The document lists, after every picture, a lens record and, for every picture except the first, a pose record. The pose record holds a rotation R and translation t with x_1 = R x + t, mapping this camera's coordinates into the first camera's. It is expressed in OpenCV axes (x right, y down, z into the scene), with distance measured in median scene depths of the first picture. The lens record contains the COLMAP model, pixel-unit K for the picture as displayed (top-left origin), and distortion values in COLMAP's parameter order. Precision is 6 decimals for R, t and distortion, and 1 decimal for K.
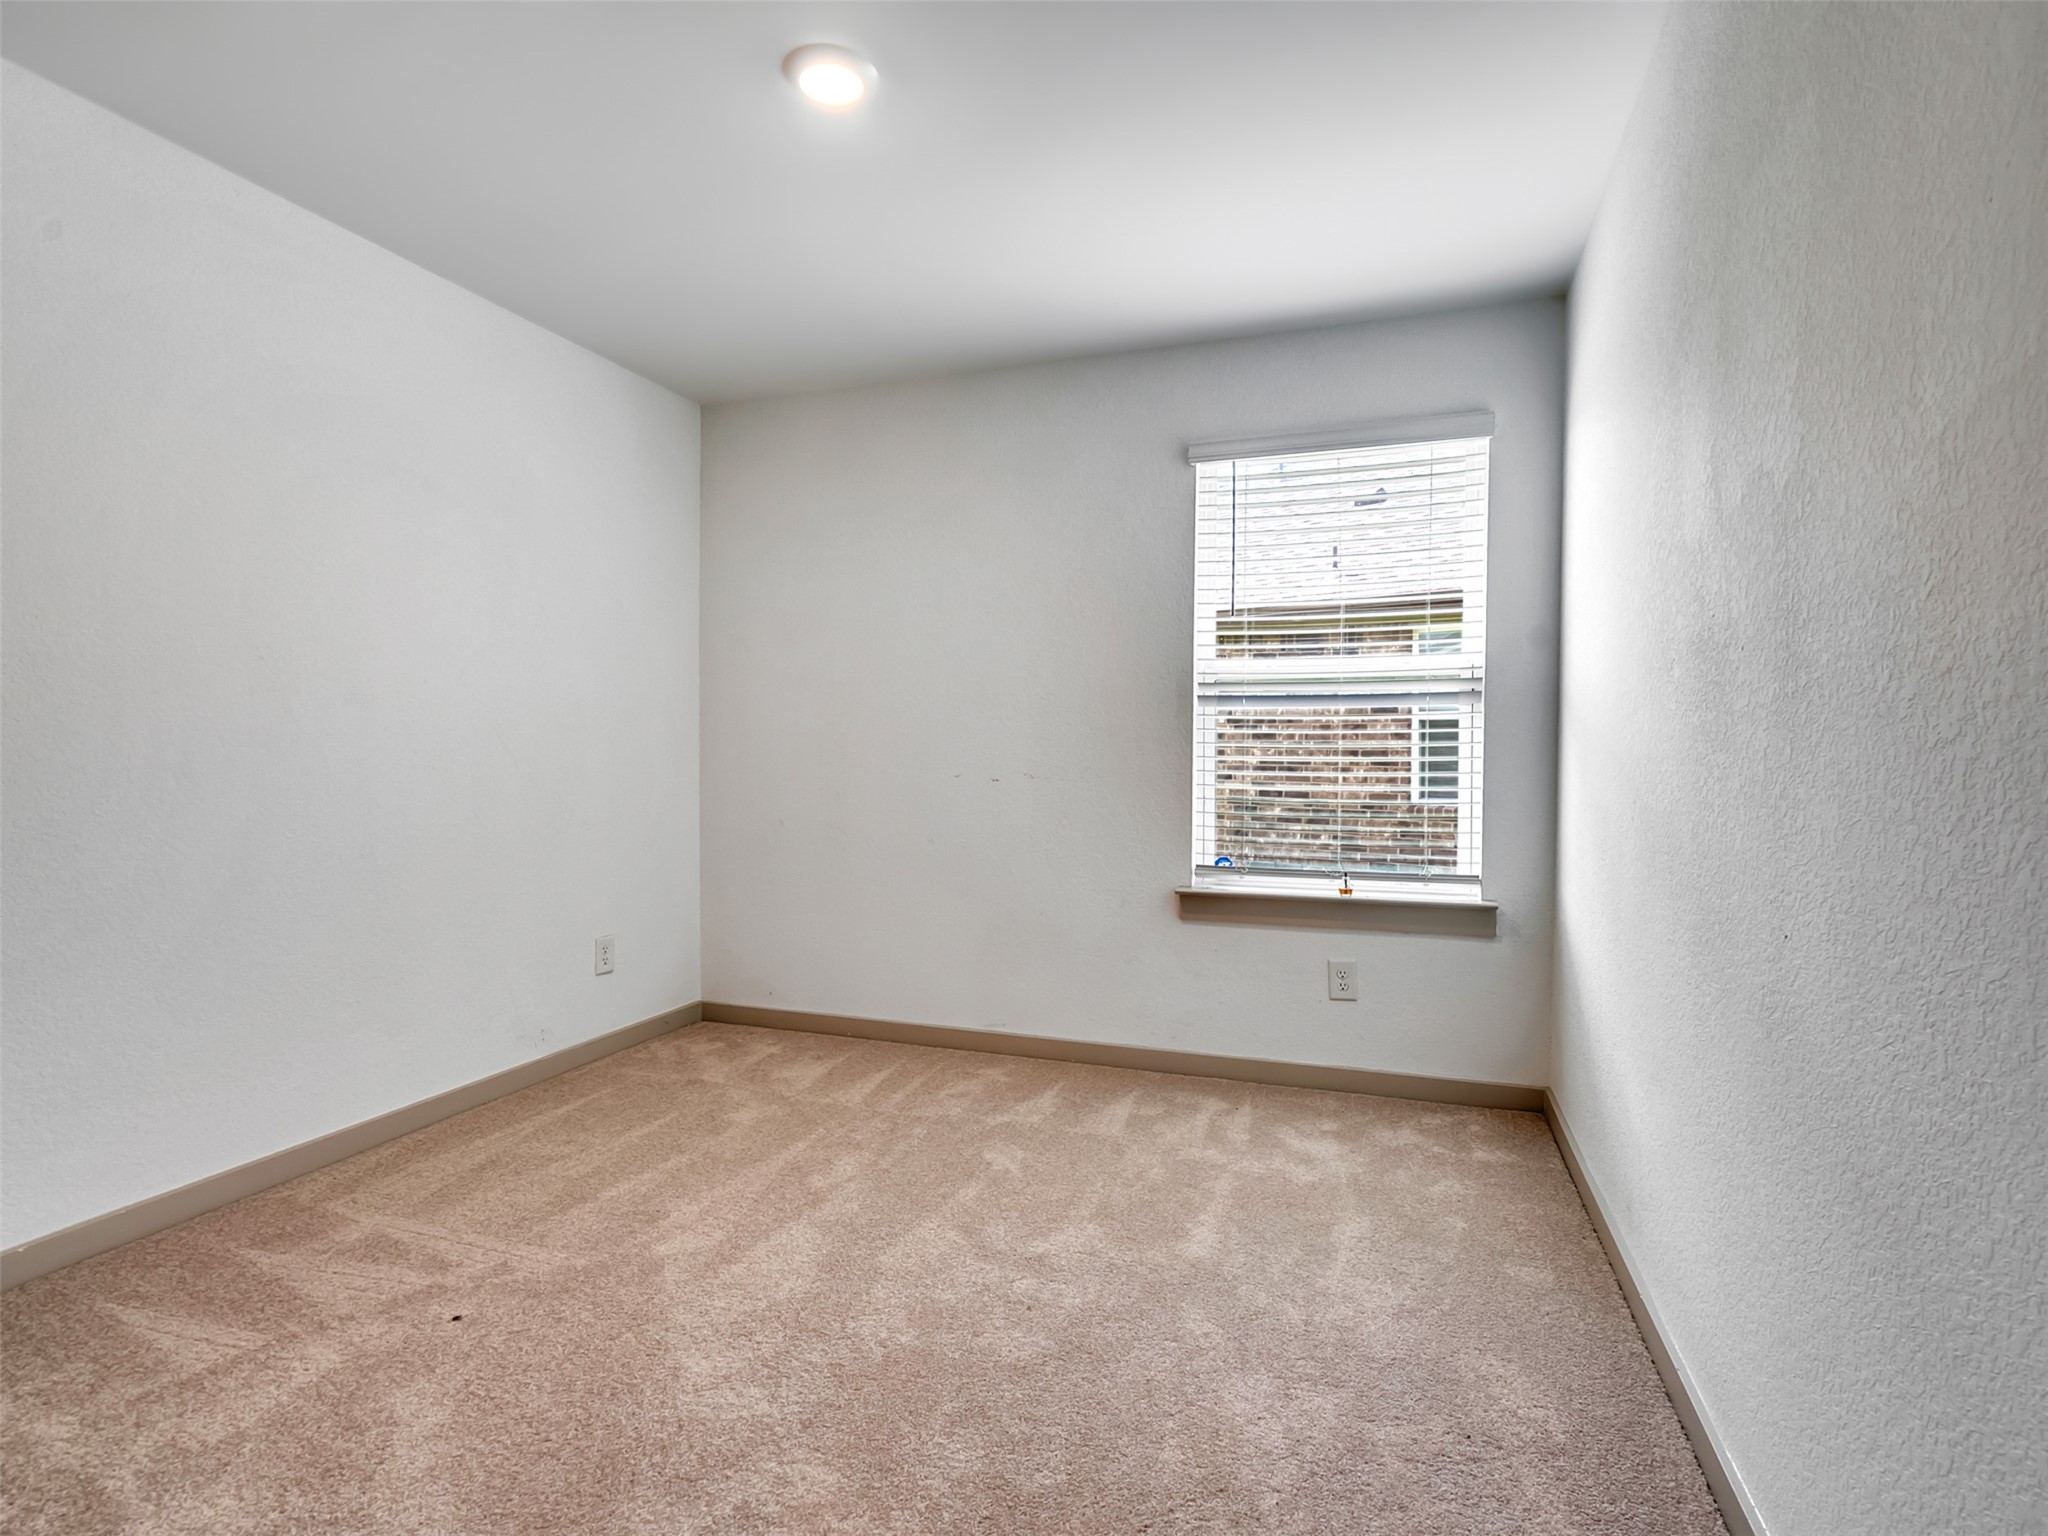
lens RADIAL K [[1042.4, 0, 1018.6], [0, 1042.4, 764.9], [0, 0, 1]] dist [-0.006475, 0.002094]
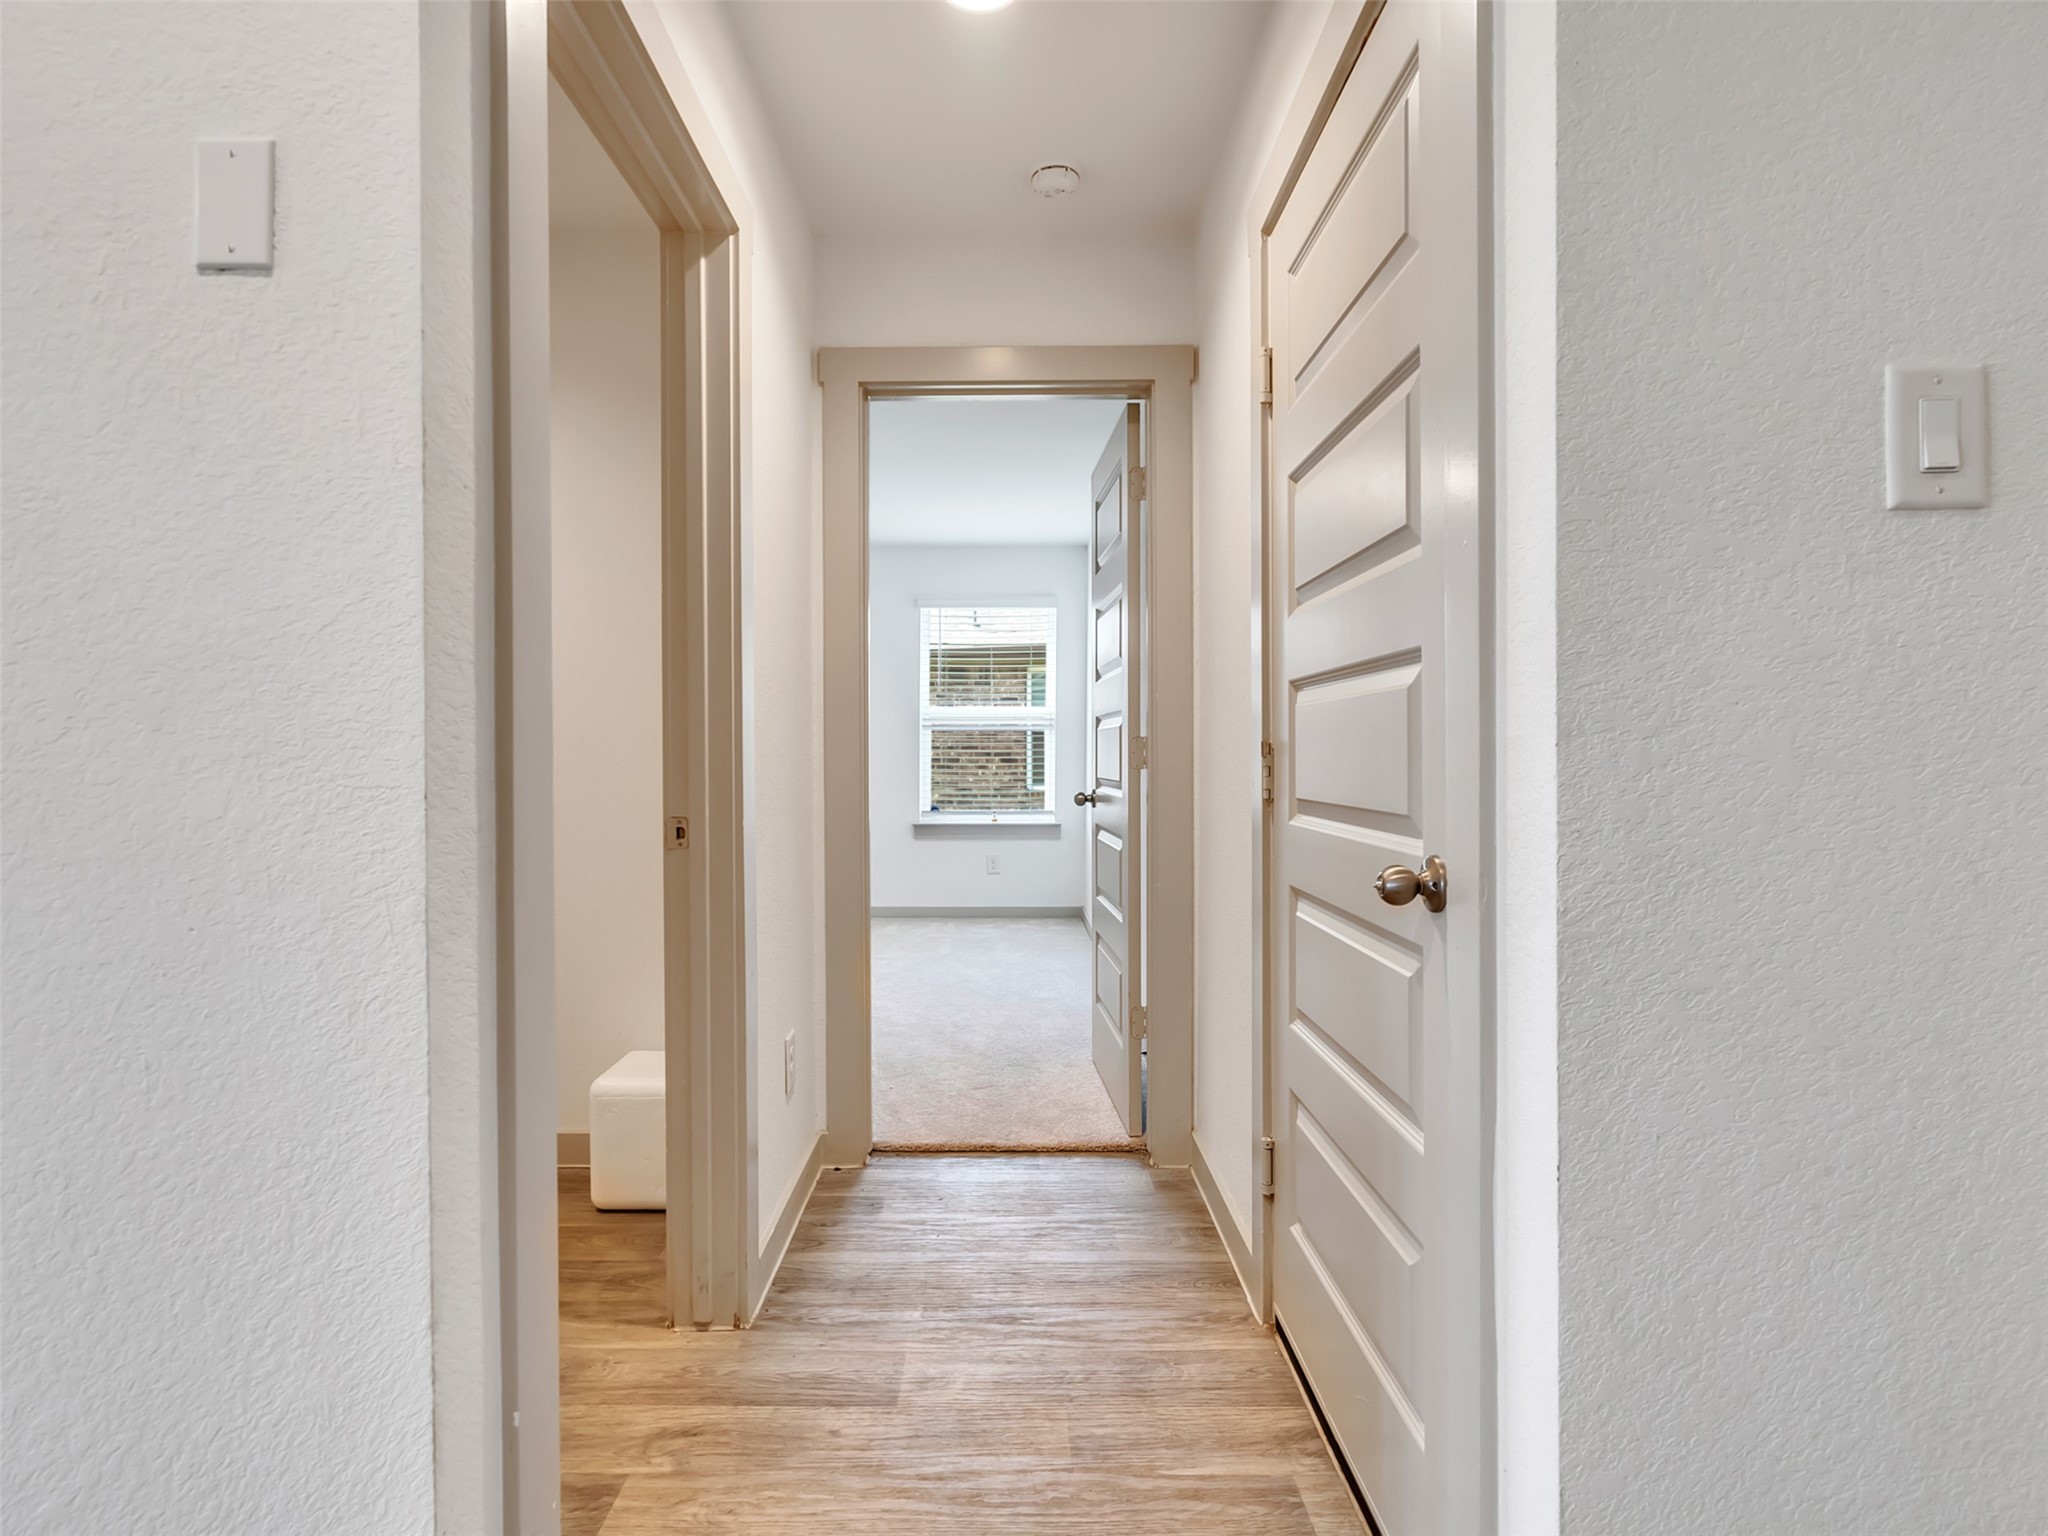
lens RADIAL K [[1042.4, 0, 1025.0], [0, 1042.4, 765.5], [0, 0, 1]] dist [-0.006475, 0.002094]
pose [[0.937288, -0.006507, 0.348496, -0.338592], [0.007304, 0.999973, -0.000973, 0.014316], [-0.348480, 0.003458, 0.937310, -0.930587]]
